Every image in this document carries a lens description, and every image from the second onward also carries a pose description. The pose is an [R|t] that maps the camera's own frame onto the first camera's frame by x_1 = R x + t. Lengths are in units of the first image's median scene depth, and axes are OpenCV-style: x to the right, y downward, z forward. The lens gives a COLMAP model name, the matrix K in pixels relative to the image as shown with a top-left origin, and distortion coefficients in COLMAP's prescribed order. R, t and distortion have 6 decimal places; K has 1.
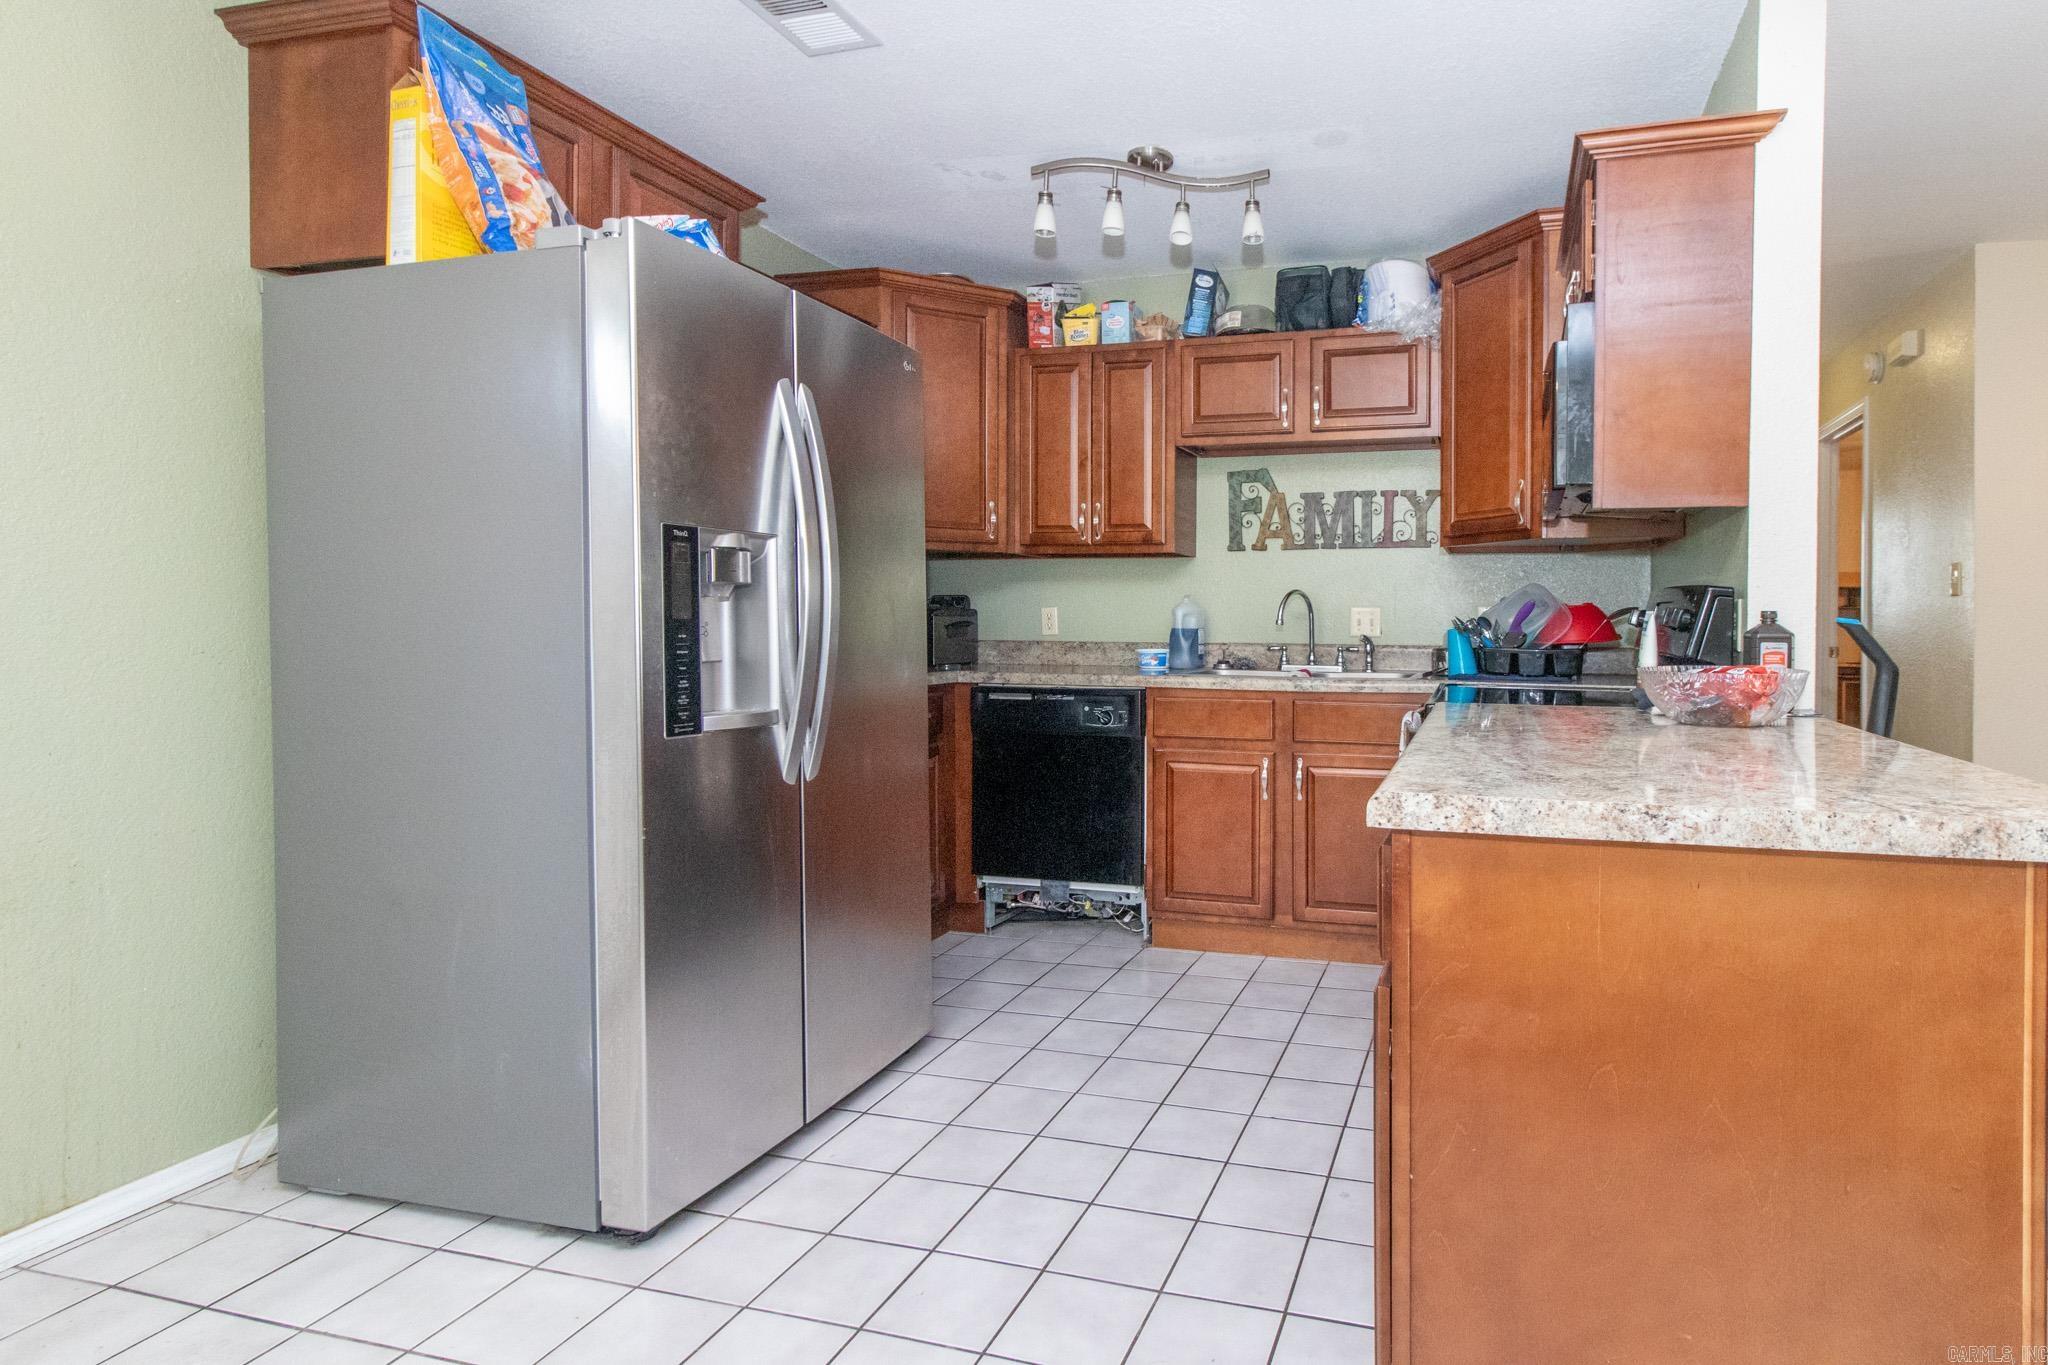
lens RADIAL K [[956.4, 0, 1029.3], [0, 956.4, 630.2], [0, 0, 1]] dist [0.001196, 0.000359]
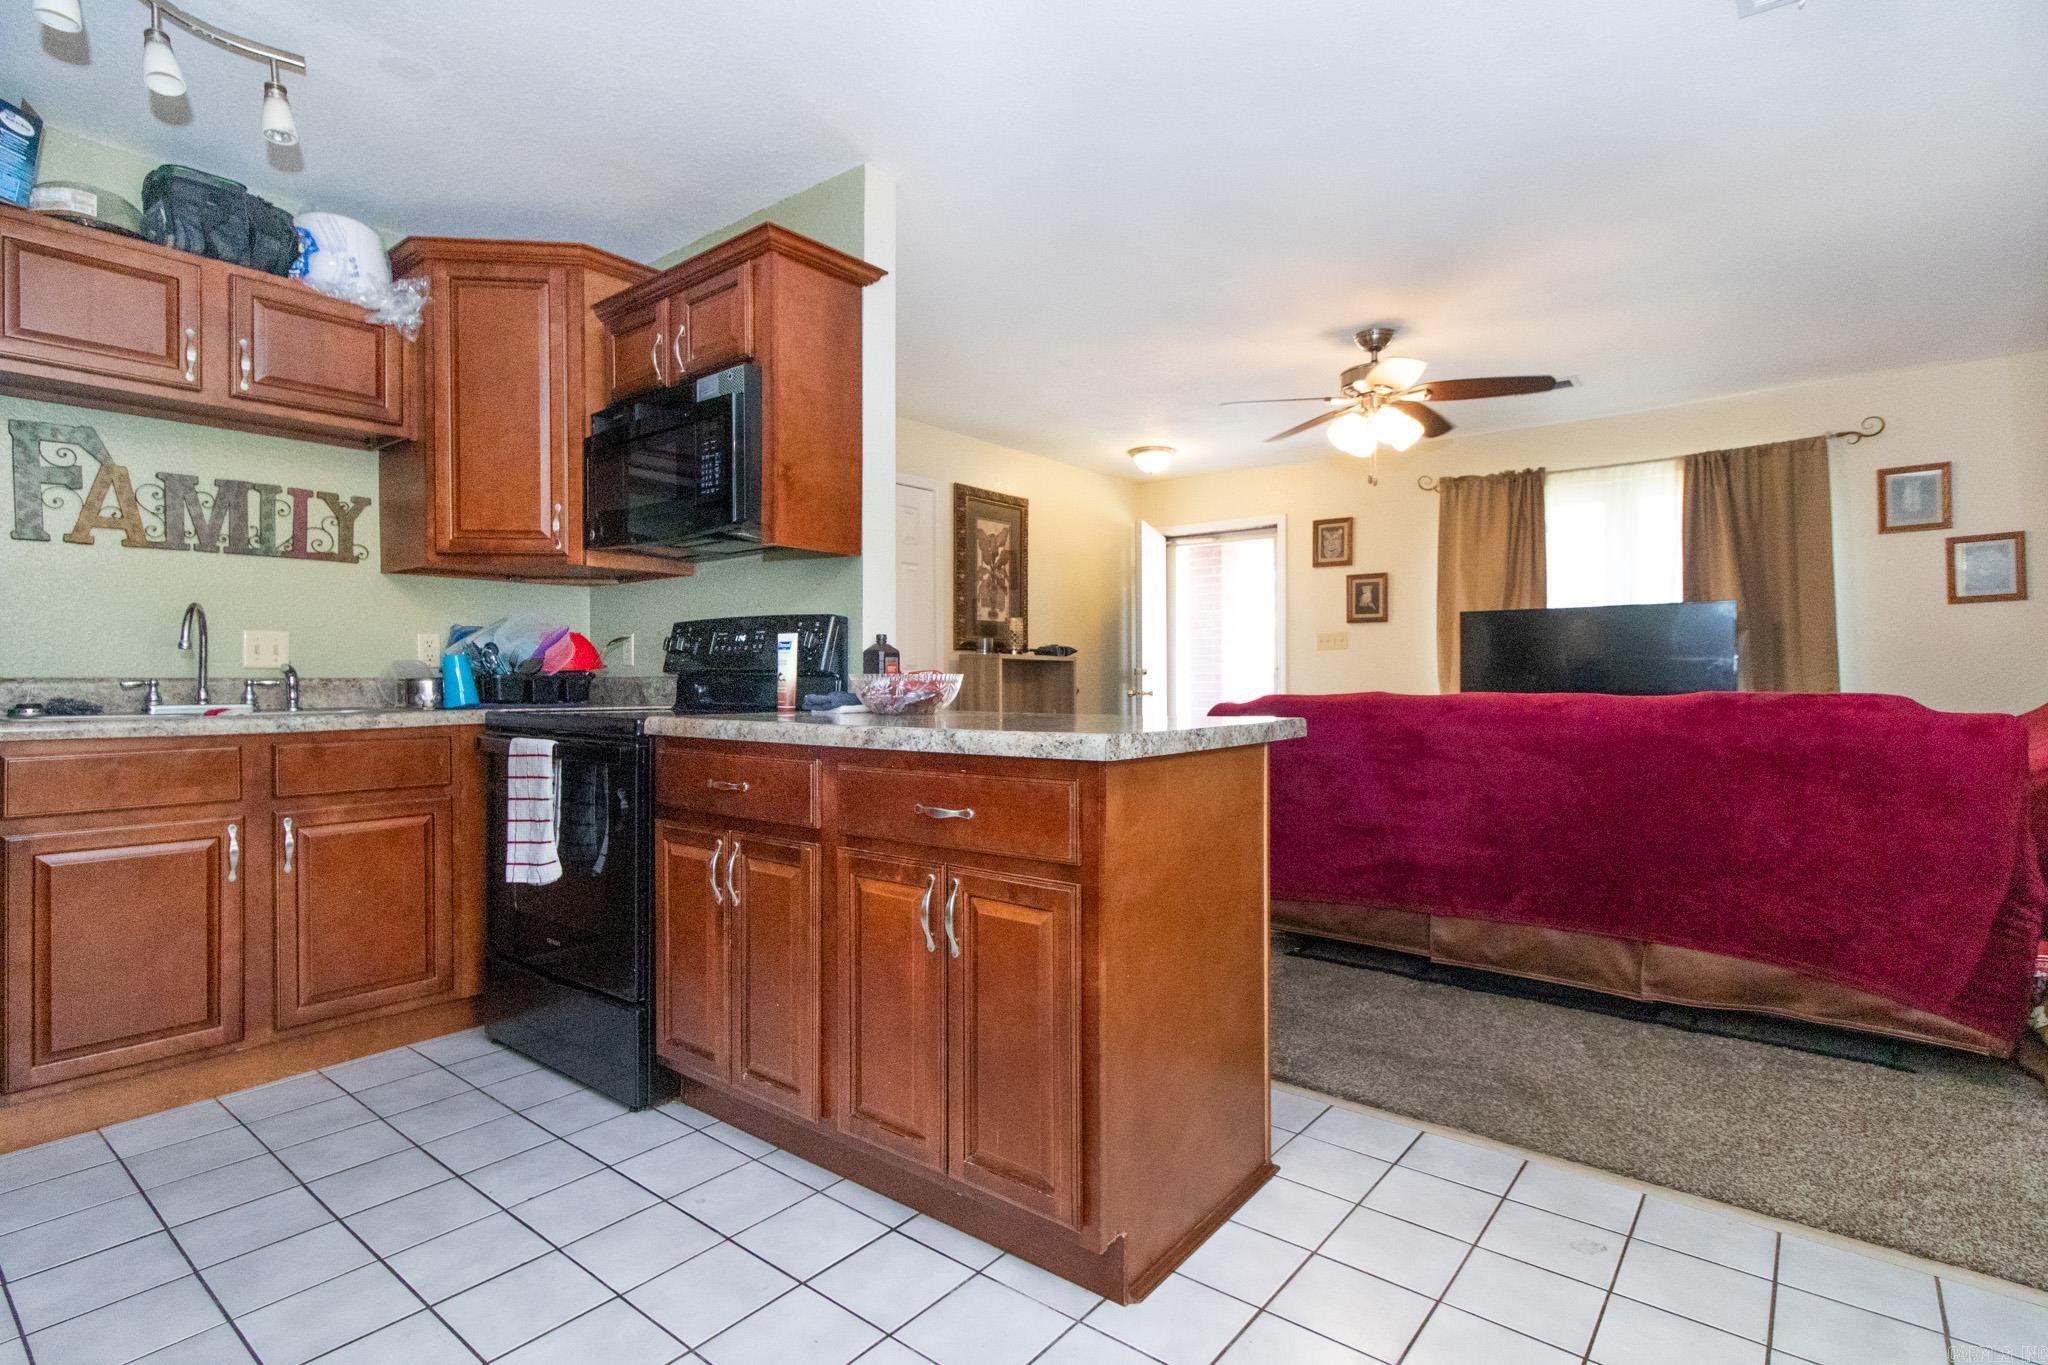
lens RADIAL K [[993.5, 0, 1031.3], [0, 993.5, 658.5], [0, 0, 1]] dist [0.030429, 0.000609]
pose [[0.425956, 0.005738, 0.904726, -0.140315], [0.004351, 0.999955, -0.008391, 0.009002], [-0.904733, 0.007511, 0.425912, 0.068331]]
